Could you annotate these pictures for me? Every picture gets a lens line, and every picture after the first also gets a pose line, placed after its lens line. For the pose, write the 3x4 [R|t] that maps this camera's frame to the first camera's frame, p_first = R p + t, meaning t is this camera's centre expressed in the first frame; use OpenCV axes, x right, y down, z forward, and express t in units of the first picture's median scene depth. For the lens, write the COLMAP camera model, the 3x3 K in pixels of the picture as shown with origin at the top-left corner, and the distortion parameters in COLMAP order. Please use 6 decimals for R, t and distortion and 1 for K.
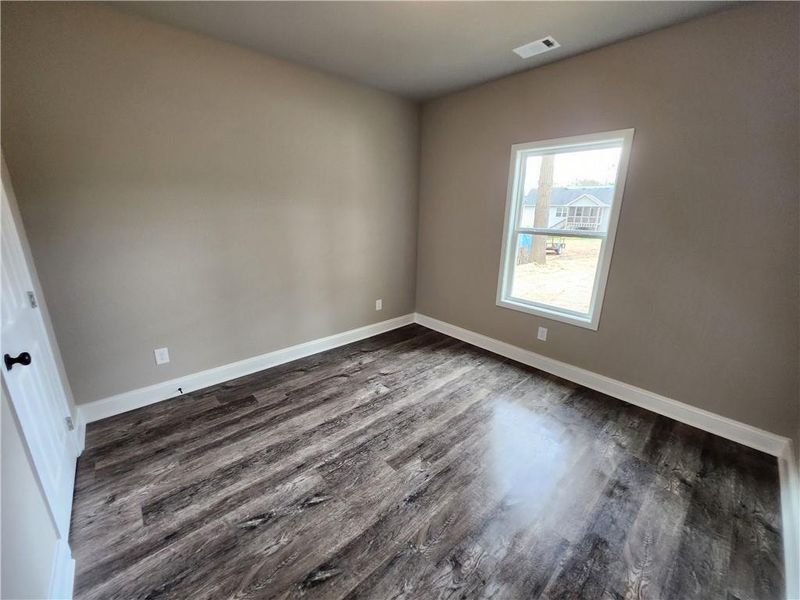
lens RADIAL K [[318.0, 0, 396.0], [0, 318.0, 289.1], [0, 0, 1]] dist [-0.016230, -0.000346]
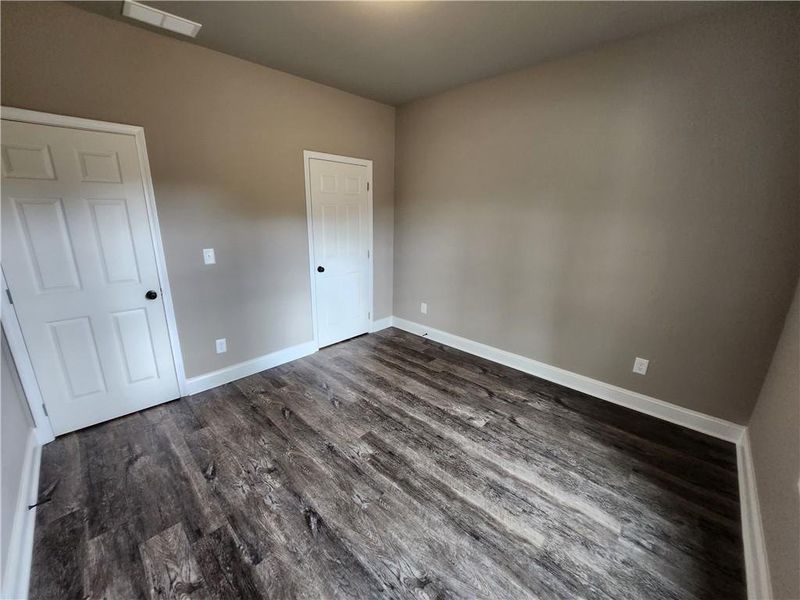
lens RADIAL K [[318.0, 0, 396.5], [0, 318.0, 301.0], [0, 0, 1]] dist [-0.016230, -0.000346]
pose [[0.074236, 0.257313, -0.963472, 0.736091], [-0.248333, 0.940473, 0.232037, -0.148839], [0.965826, 0.222036, 0.133717, 0.632743]]
